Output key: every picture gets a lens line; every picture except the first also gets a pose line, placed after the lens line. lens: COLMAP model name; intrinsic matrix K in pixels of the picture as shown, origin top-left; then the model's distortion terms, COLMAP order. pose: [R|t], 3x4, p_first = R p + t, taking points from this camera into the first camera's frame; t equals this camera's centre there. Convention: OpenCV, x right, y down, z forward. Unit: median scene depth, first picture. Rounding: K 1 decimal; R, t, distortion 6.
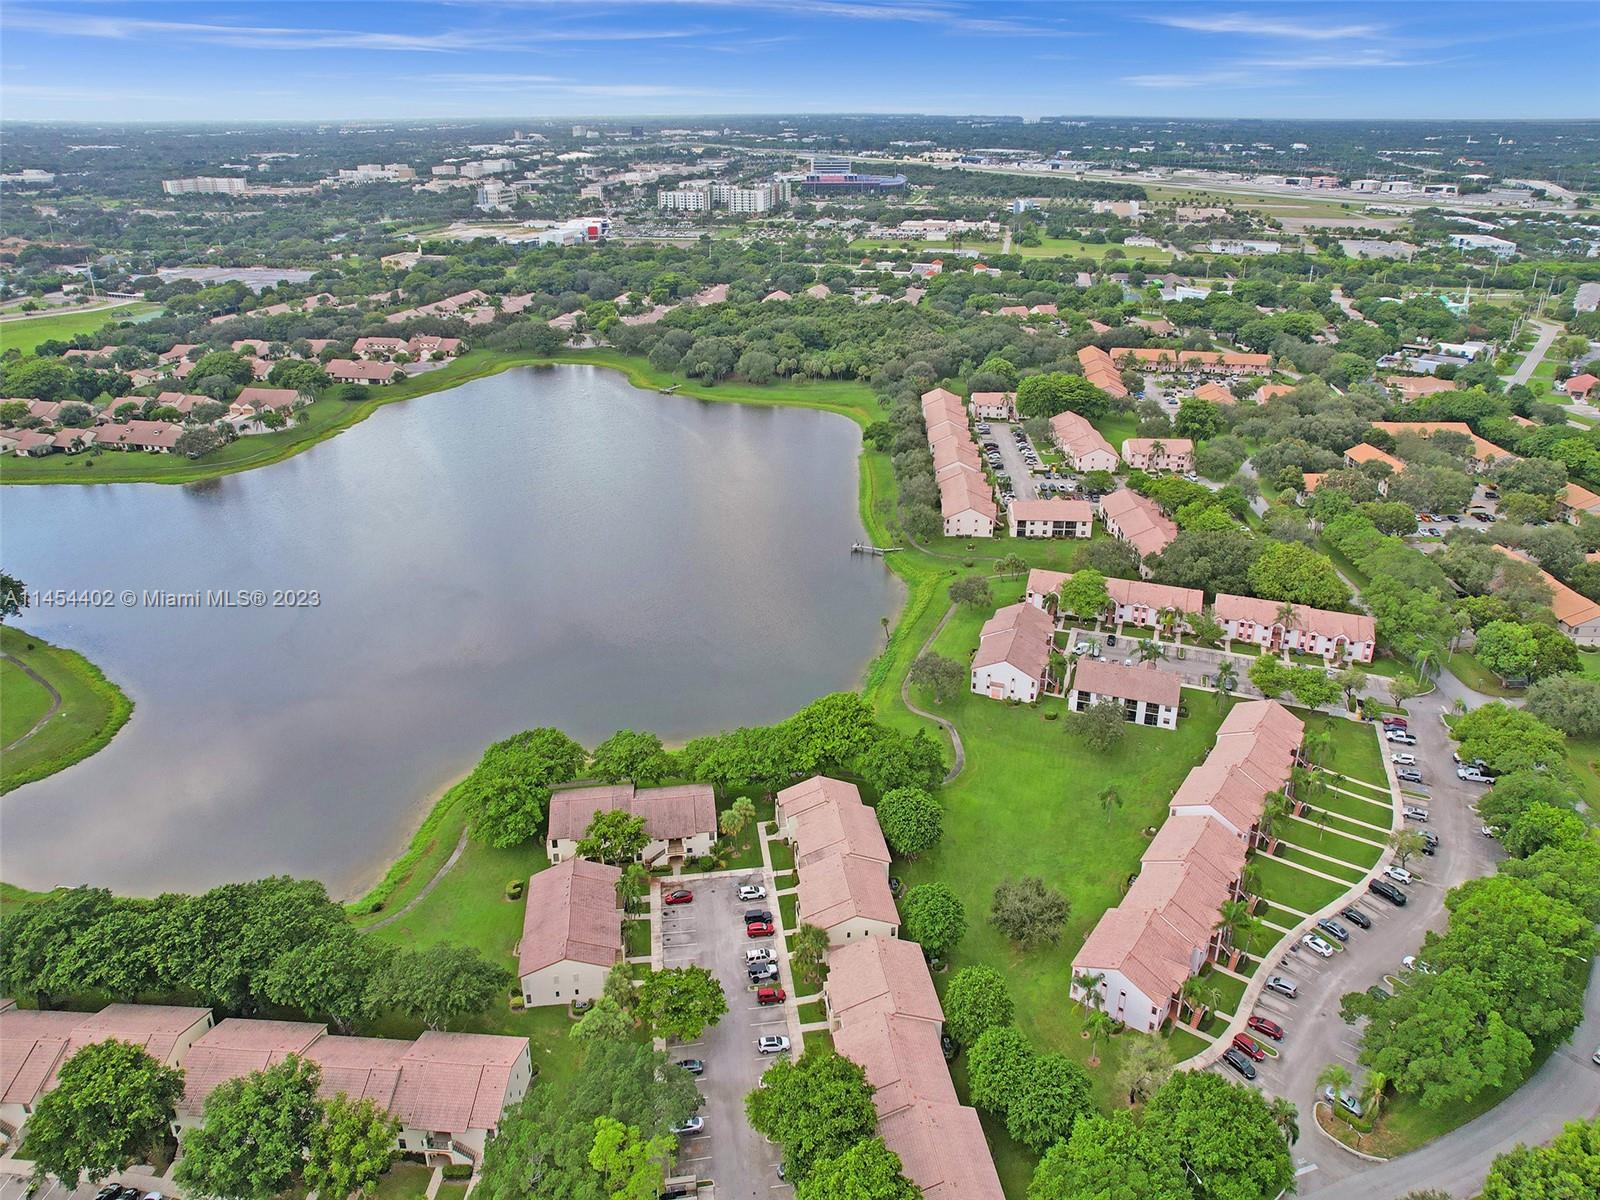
lens RADIAL K [[1025.5, 0, 802.9], [0, 1025.5, 577.6], [0, 0, 1]] dist [-0.072508, 0.053475]
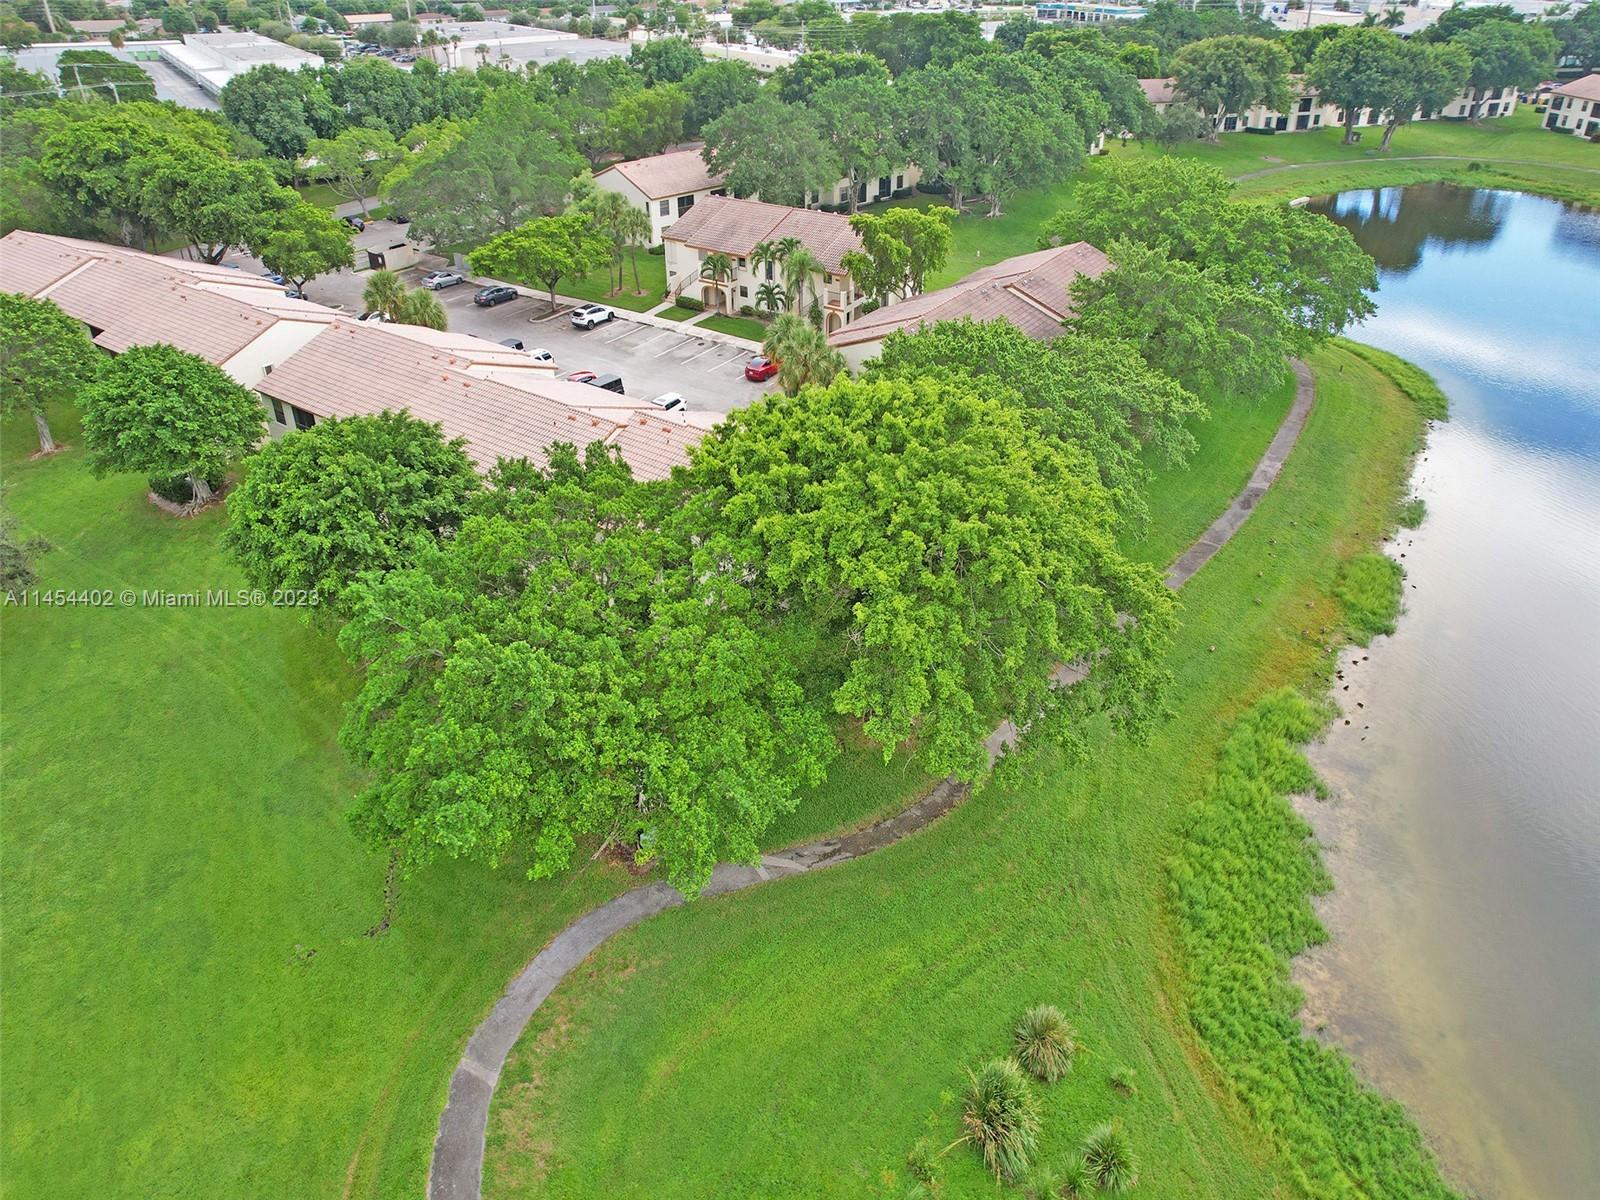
lens RADIAL K [[1014.4, 0, 801.1], [0, 1014.4, 516.2], [0, 0, 1]] dist [-0.069515, 0.055818]
pose [[-0.688606, 0.373086, -0.621795, 0.093117], [-0.292862, 0.641355, 0.709151, 0.002810], [0.663366, 0.670426, -0.332378, 0.568196]]
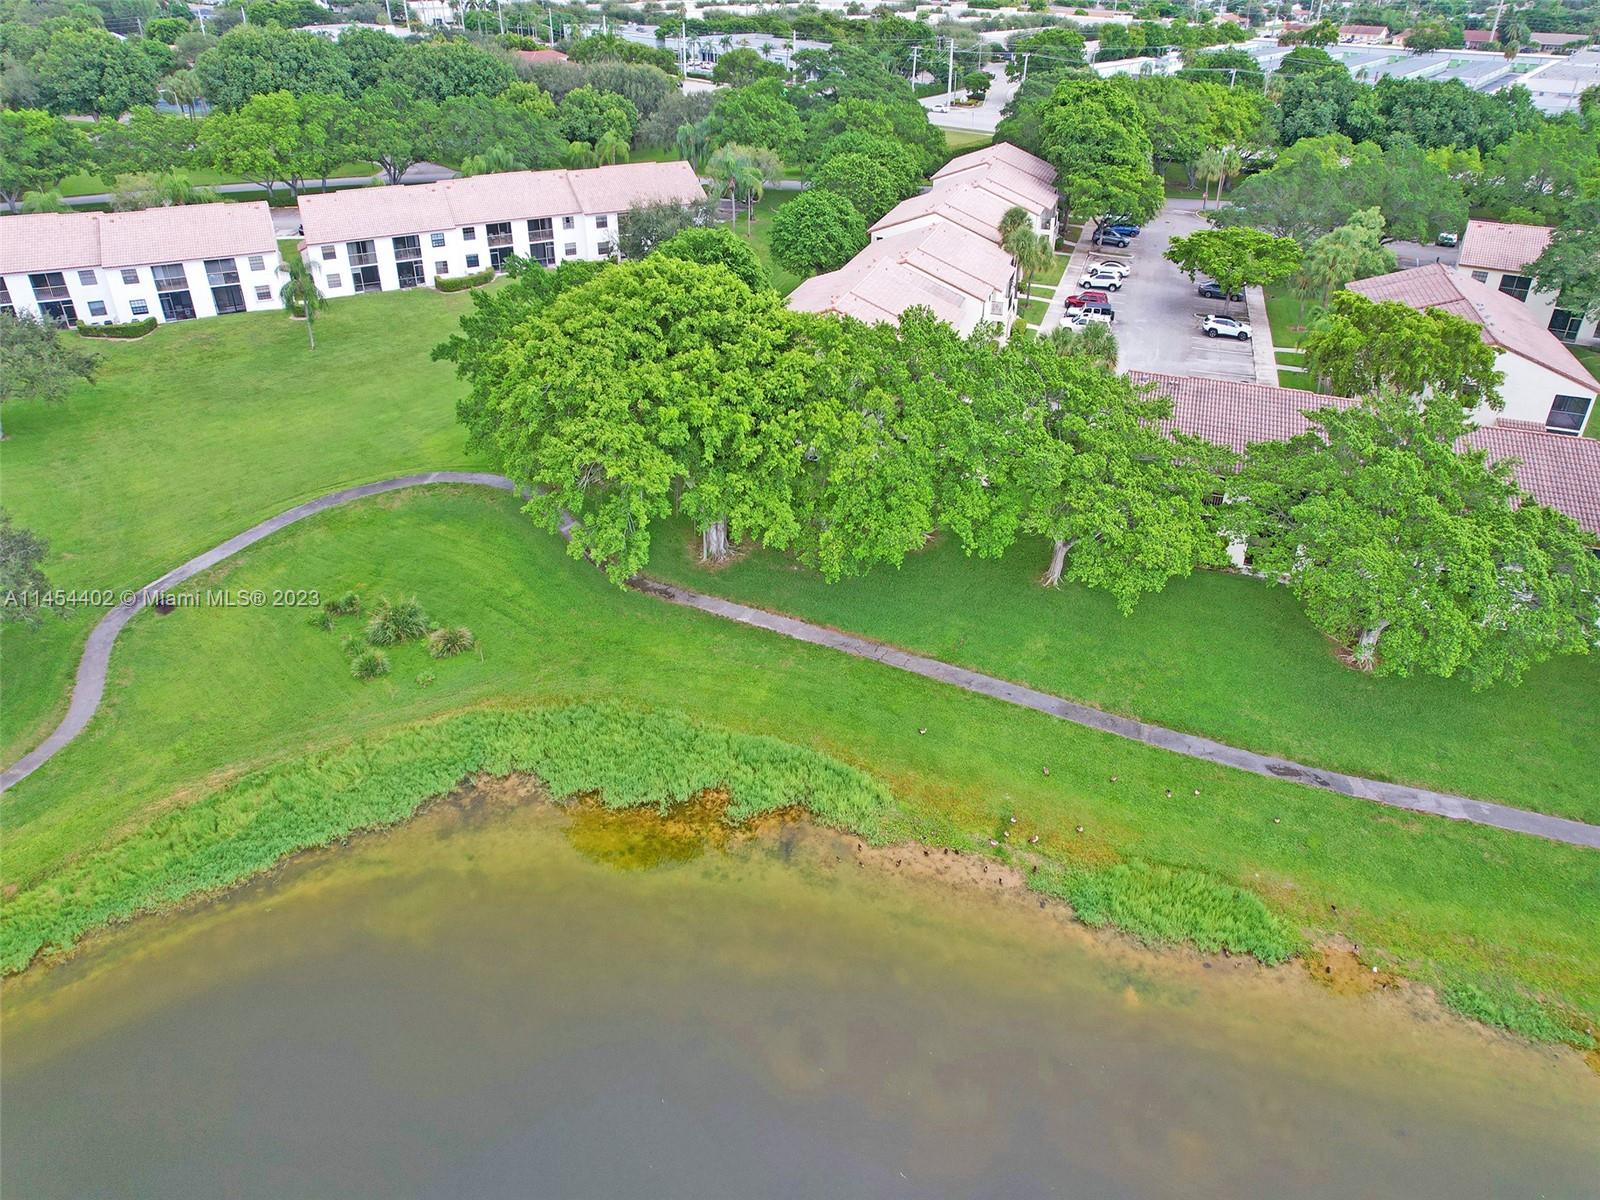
lens RADIAL K [[1034.3, 0, 803.5], [0, 1034.3, 478.6], [0, 0, 1]] dist [-0.081612, 0.092610]
pose [[-0.883881, -0.218994, 0.413274, -0.071003], [0.194306, 0.631818, 0.750367, -0.026068], [-0.425440, 0.743537, -0.515901, 0.624361]]
